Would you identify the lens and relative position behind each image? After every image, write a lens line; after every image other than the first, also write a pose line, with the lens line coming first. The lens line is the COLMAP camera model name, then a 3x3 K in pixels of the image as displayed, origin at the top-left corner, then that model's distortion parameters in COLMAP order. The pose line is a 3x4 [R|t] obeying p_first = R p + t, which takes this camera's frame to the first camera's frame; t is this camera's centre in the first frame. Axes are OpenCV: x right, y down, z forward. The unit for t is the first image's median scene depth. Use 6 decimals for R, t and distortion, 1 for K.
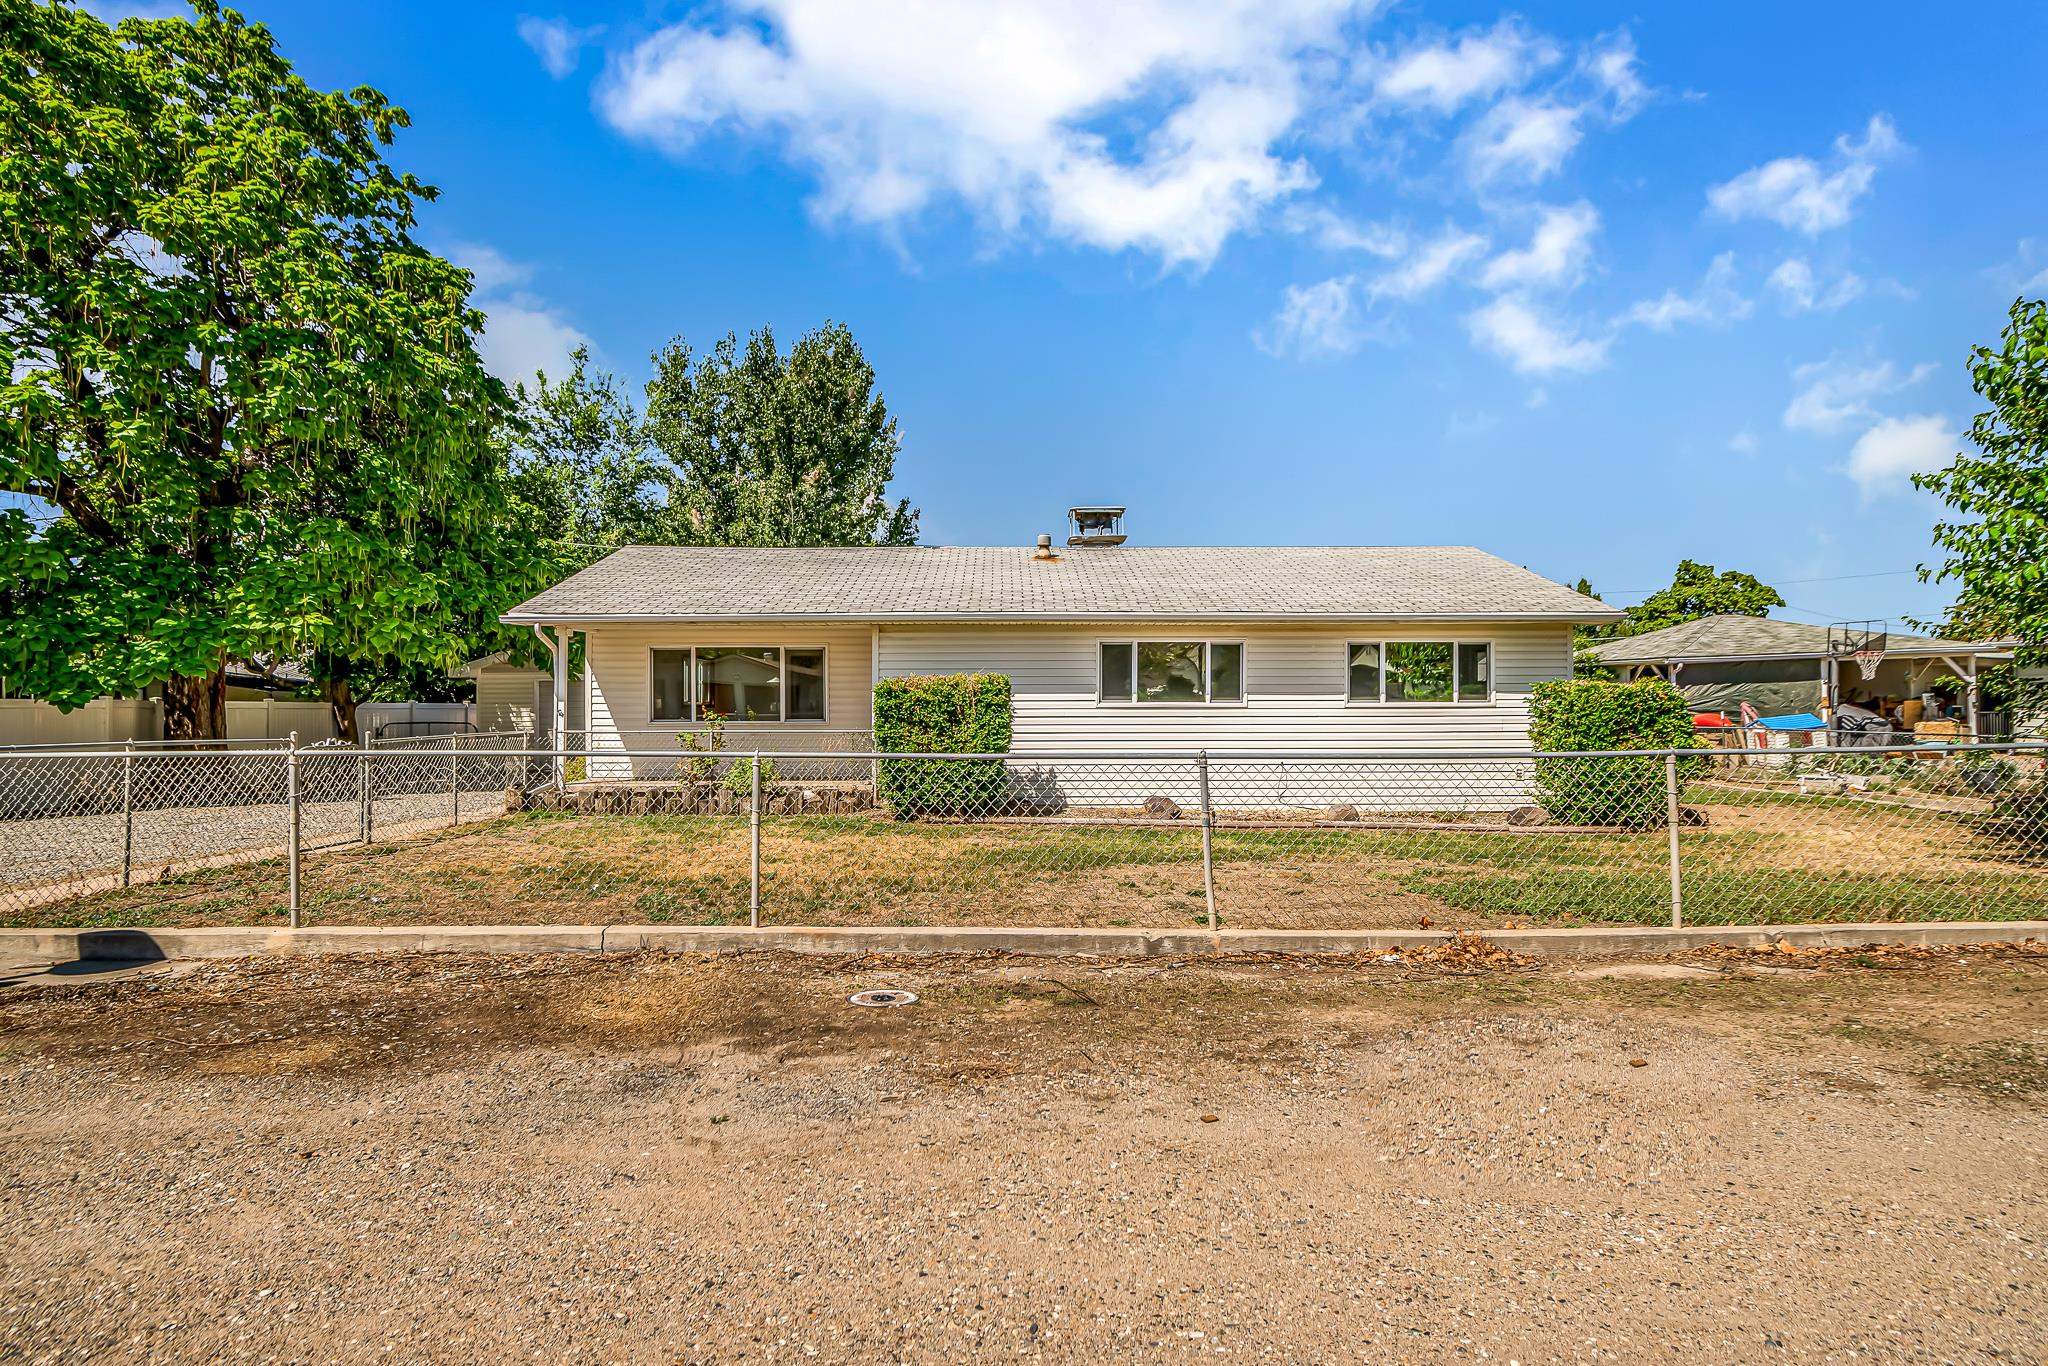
lens RADIAL K [[1088.2, 0, 1035.7], [0, 1088.2, 696.4], [0, 0, 1]] dist [0.003157, -0.003539]
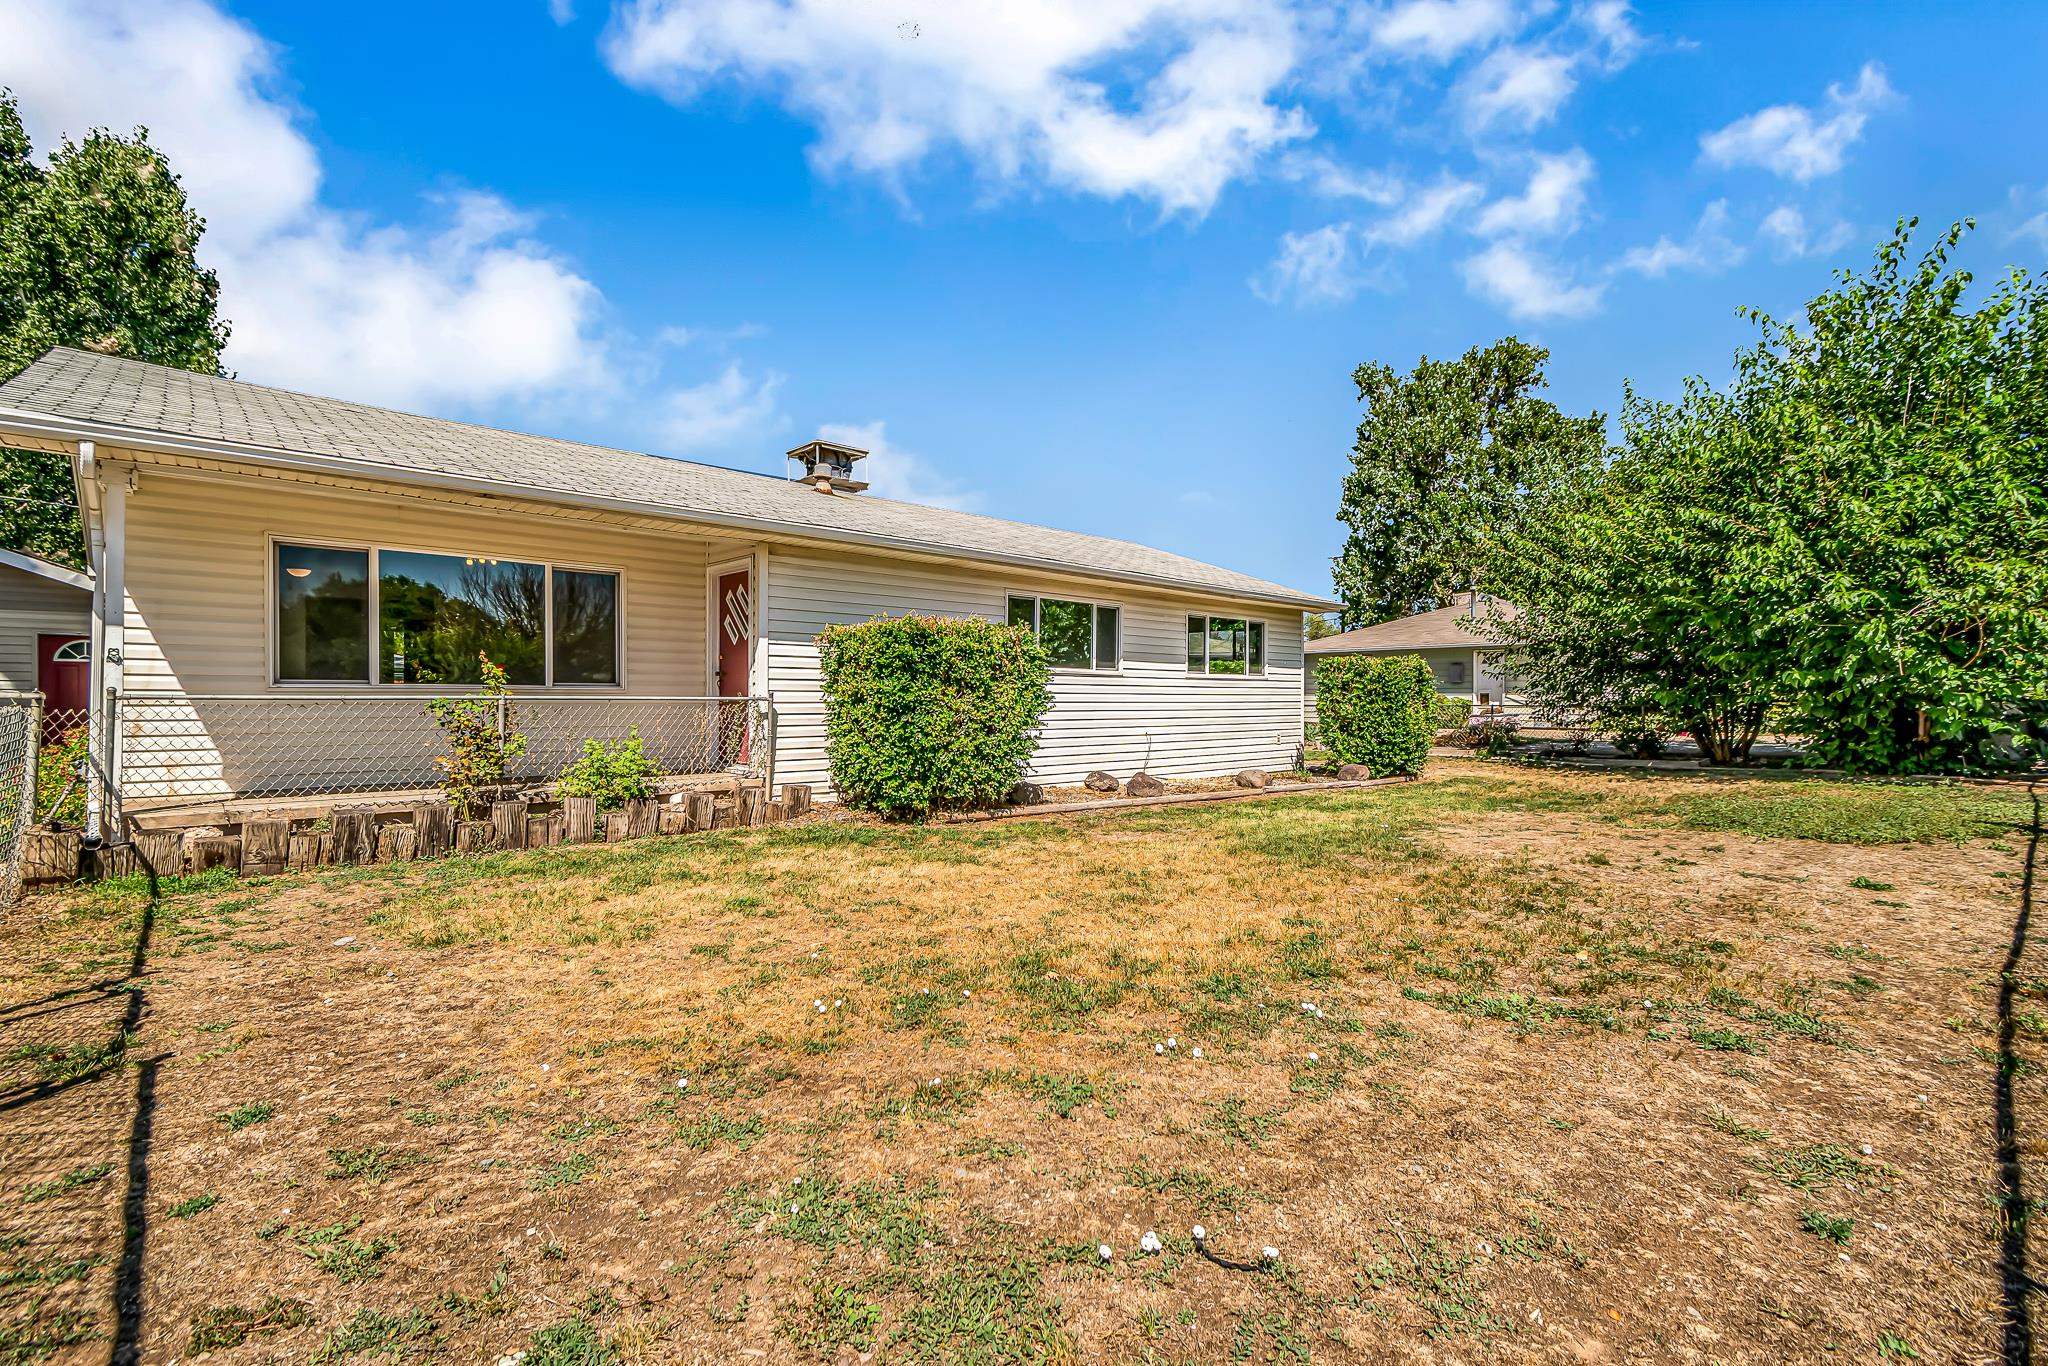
lens RADIAL K [[928.5, 0, 1029.7], [0, 928.5, 701.2], [0, 0, 1]] dist [0.003781, -0.003137]
pose [[0.738420, 0.001856, 0.674338, -0.409724], [-0.006087, 0.999974, 0.003912, 0.029766], [-0.674313, -0.006993, 0.738412, 0.450449]]
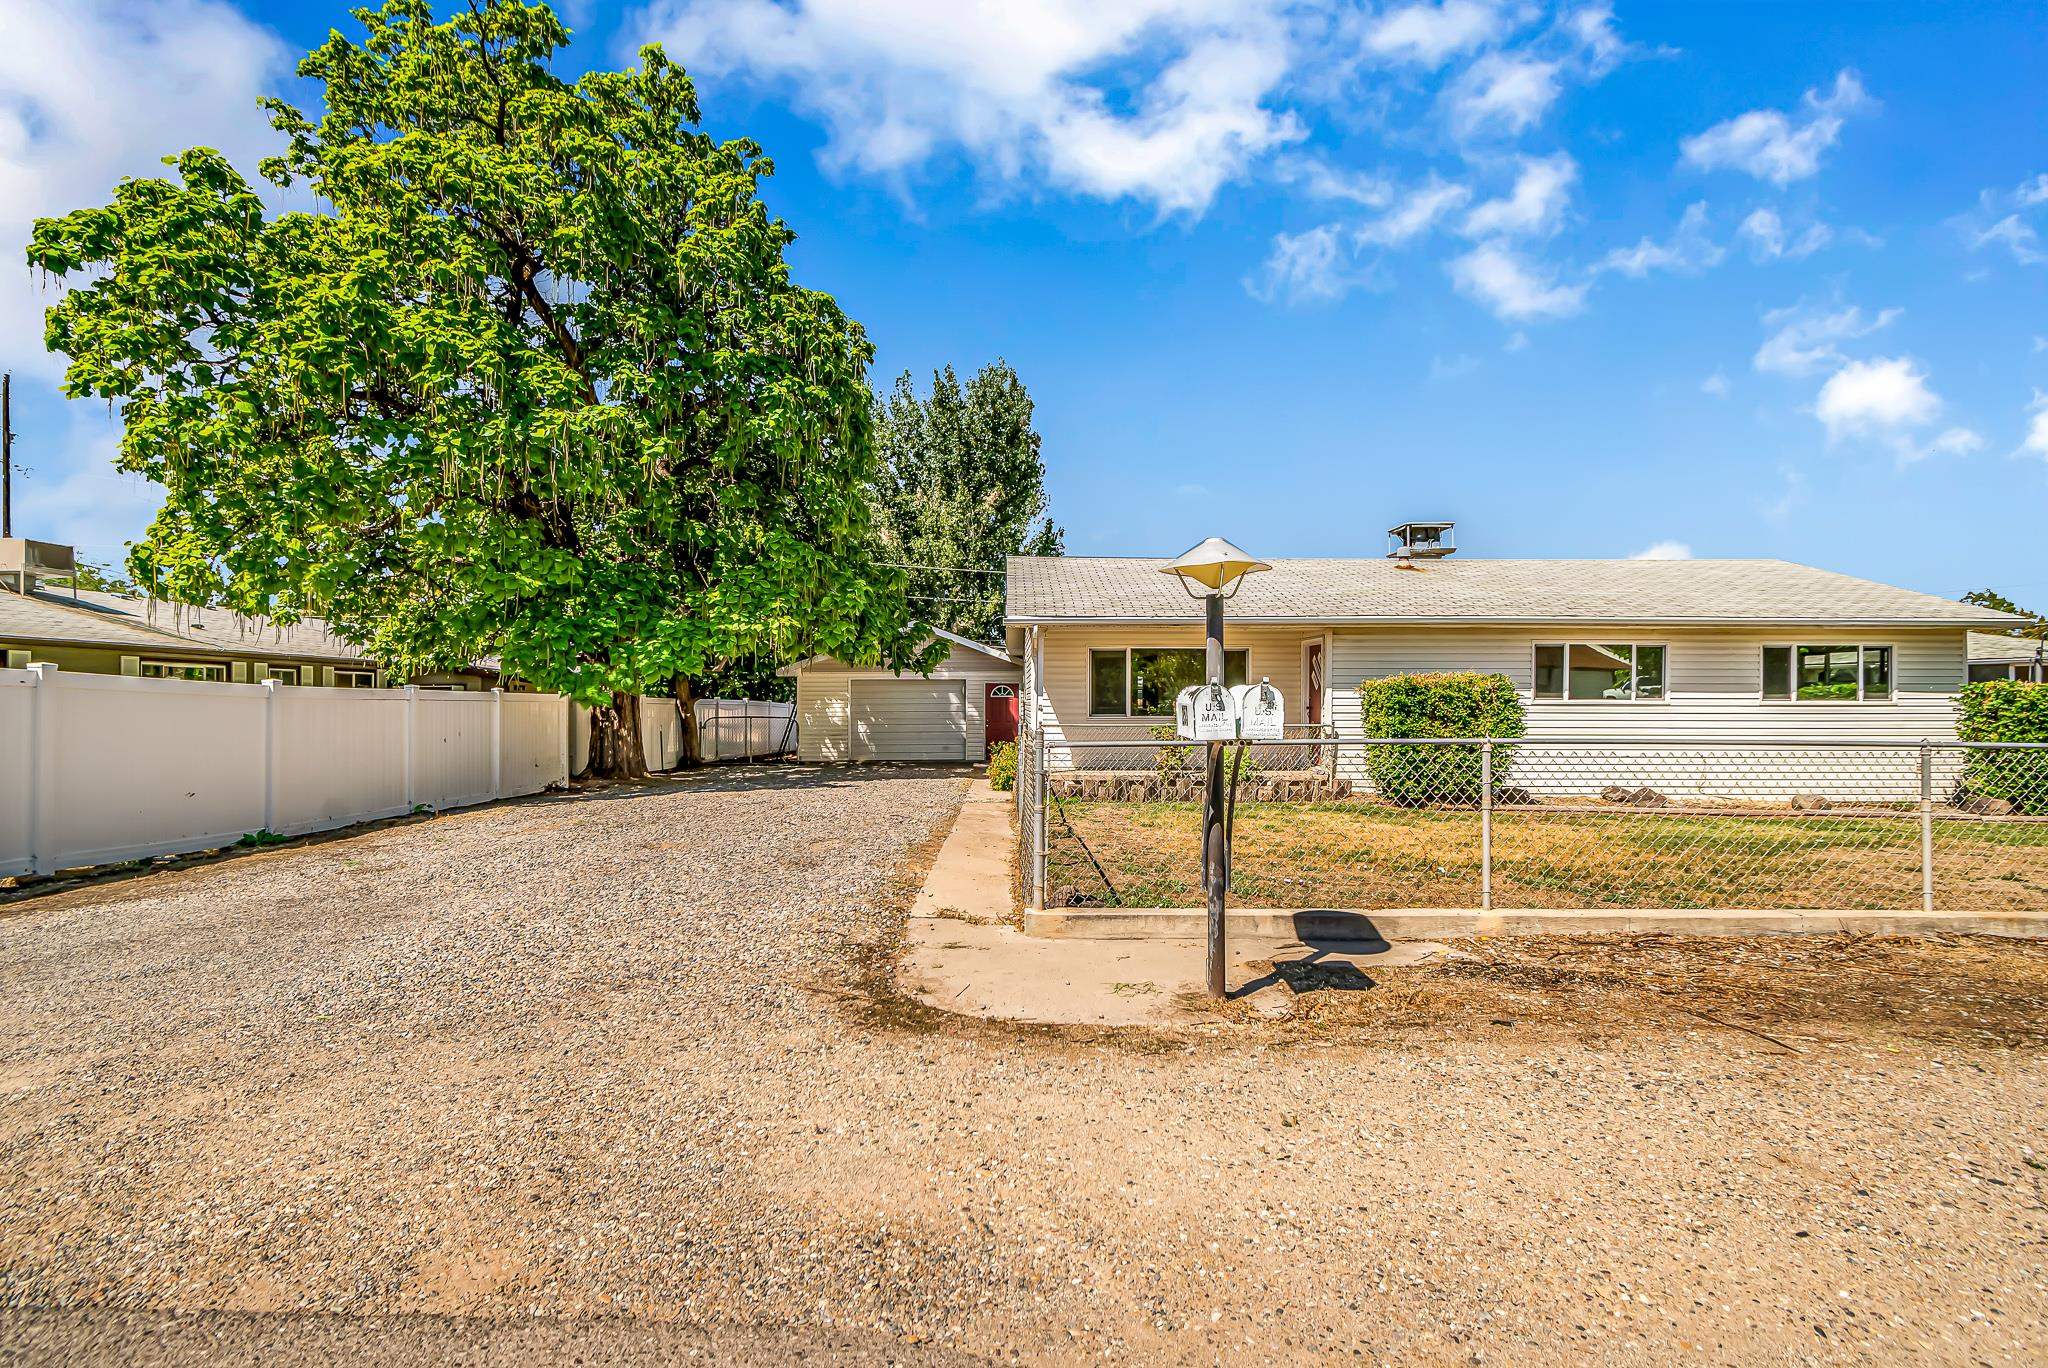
lens RADIAL K [[960.3, 0, 991.5], [0, 960.3, 706.2], [0, 0, 1]] dist [0.001123, -0.001427]
pose [[0.999946, 0.003376, -0.009866, -0.468414], [-0.003278, 0.999946, 0.009892, 0.004371], [0.009899, -0.009859, 0.999902, 0.033102]]
